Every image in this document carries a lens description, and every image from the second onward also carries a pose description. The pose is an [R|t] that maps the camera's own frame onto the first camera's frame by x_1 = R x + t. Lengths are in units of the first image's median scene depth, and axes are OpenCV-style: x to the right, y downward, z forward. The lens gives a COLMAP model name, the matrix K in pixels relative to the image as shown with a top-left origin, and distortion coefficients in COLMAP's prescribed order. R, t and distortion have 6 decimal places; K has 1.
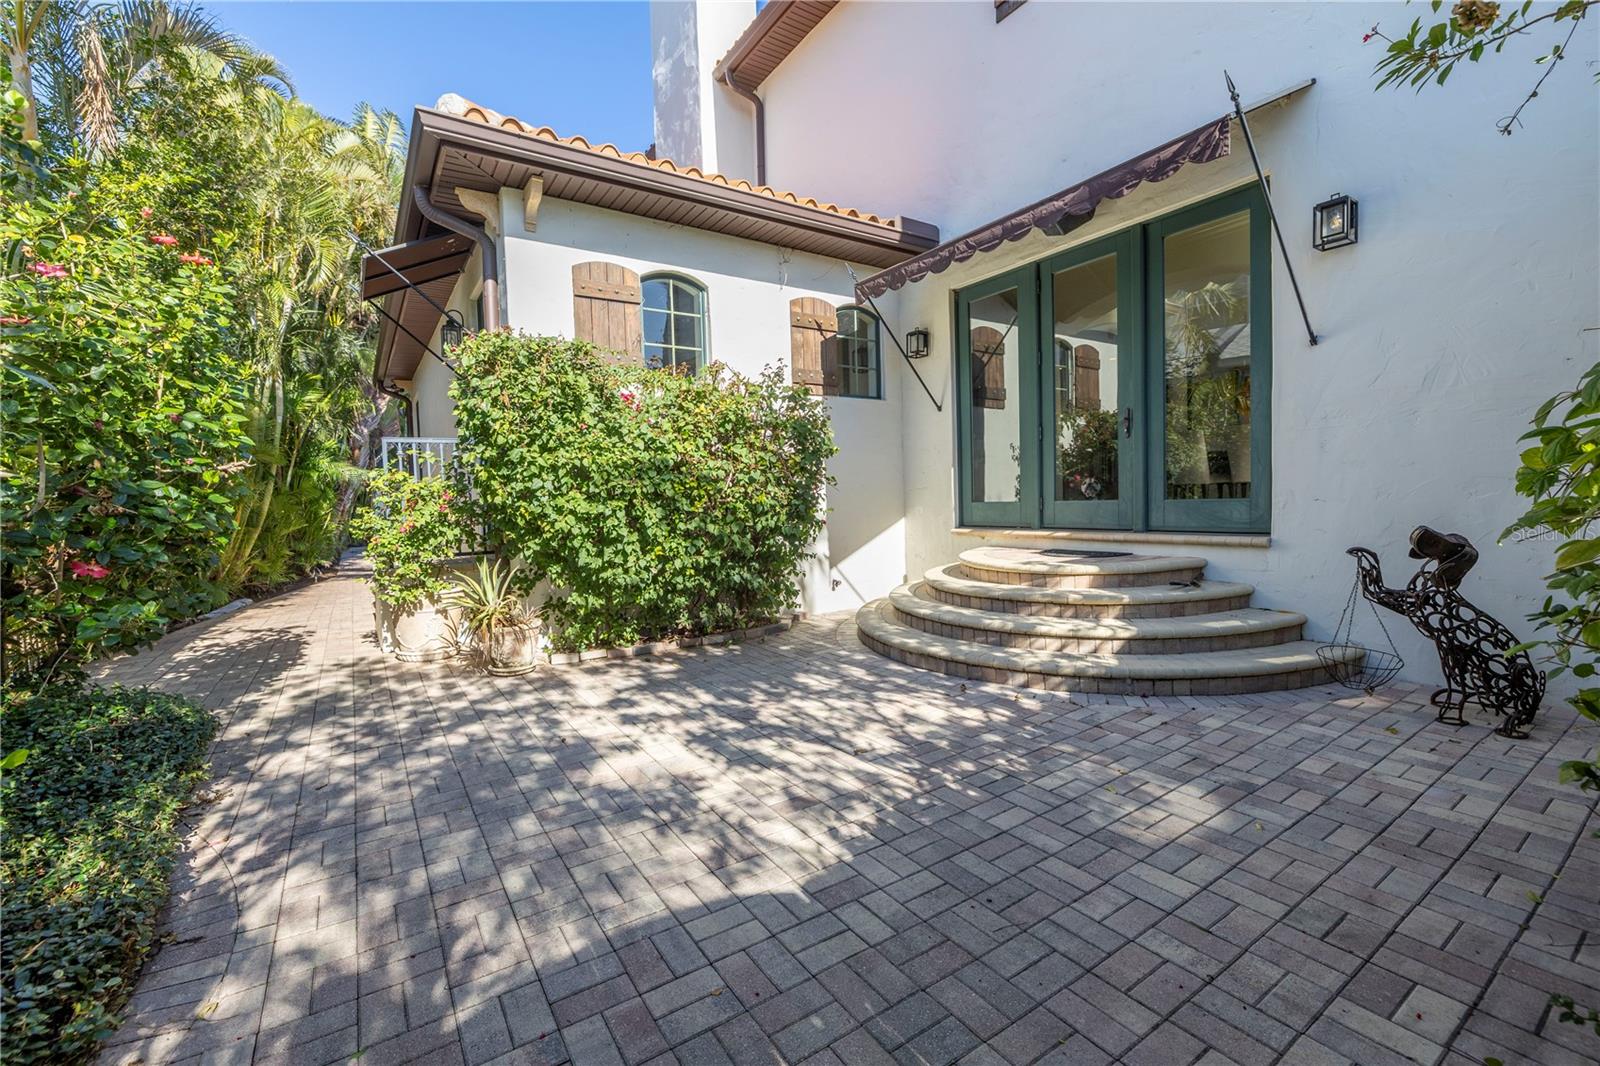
lens RADIAL K [[671.4, 0, 796.8], [0, 671.4, 523.8], [0, 0, 1]] dist [0.002055, -0.000443]
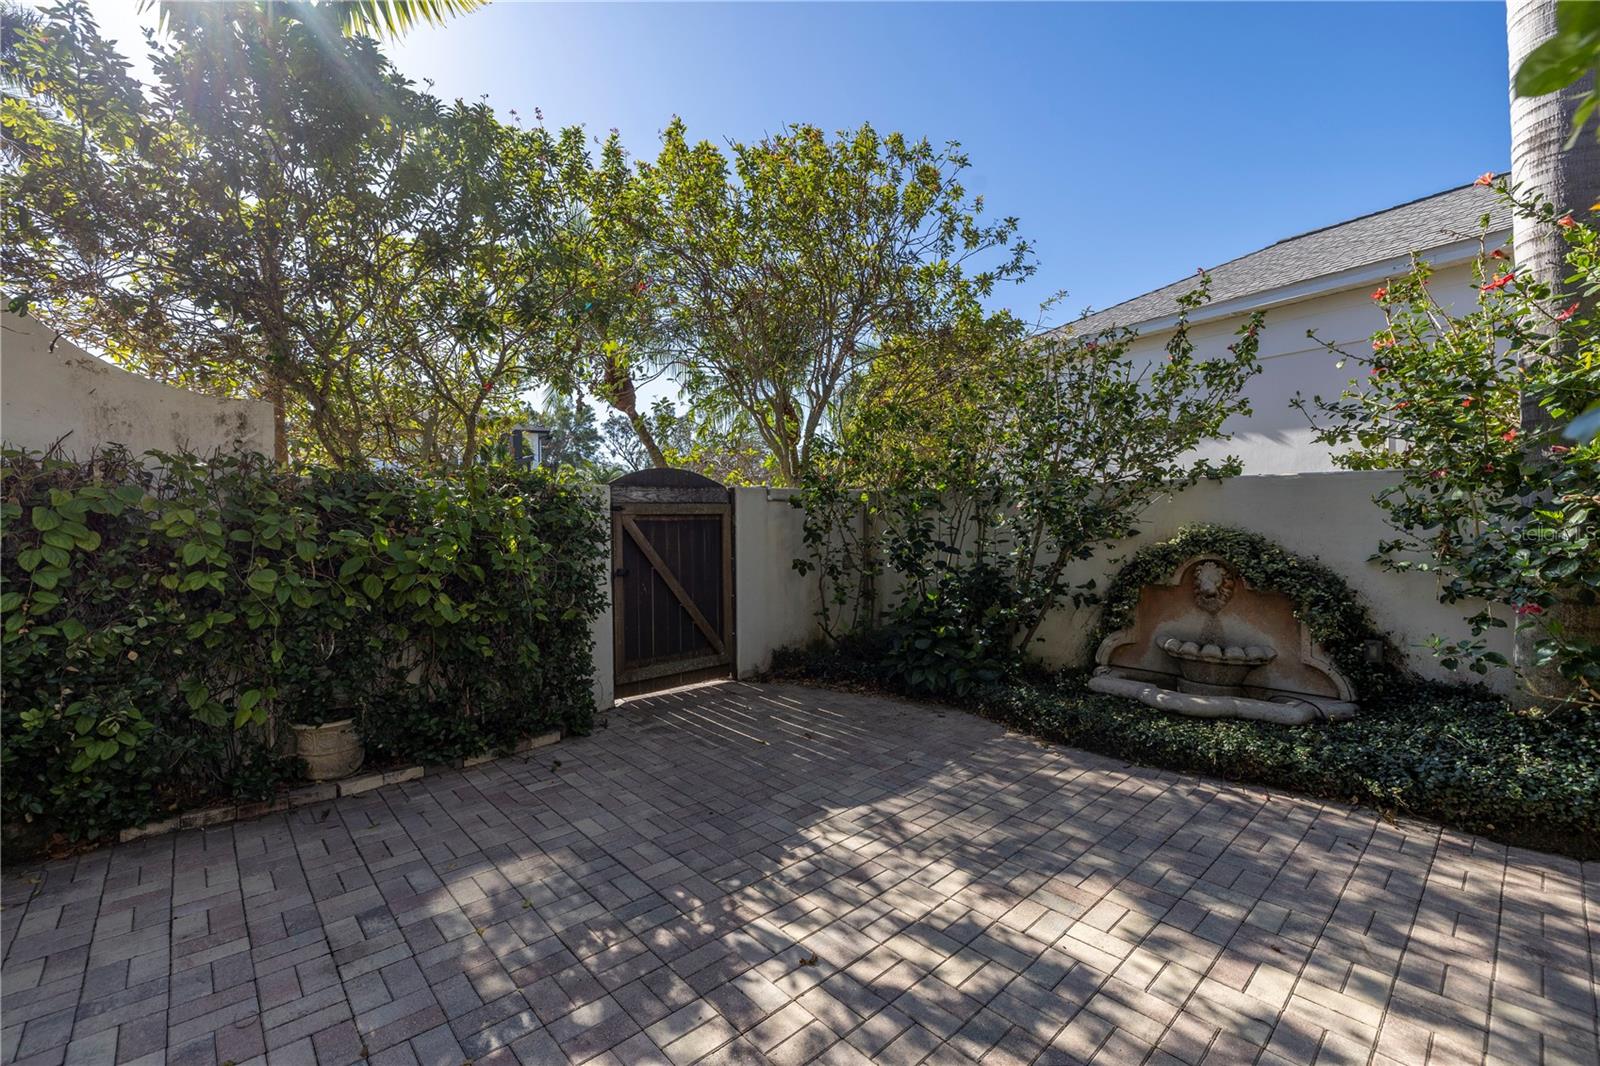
lens RADIAL K [[671.4, 0, 796.8], [0, 671.4, 523.8], [0, 0, 1]] dist [0.002055, -0.000443]
pose [[-0.987427, 0.040897, -0.152693, 0.209945], [0.032570, 0.997863, 0.056640, -0.152757], [0.154683, 0.050954, -0.986649, 1.817036]]
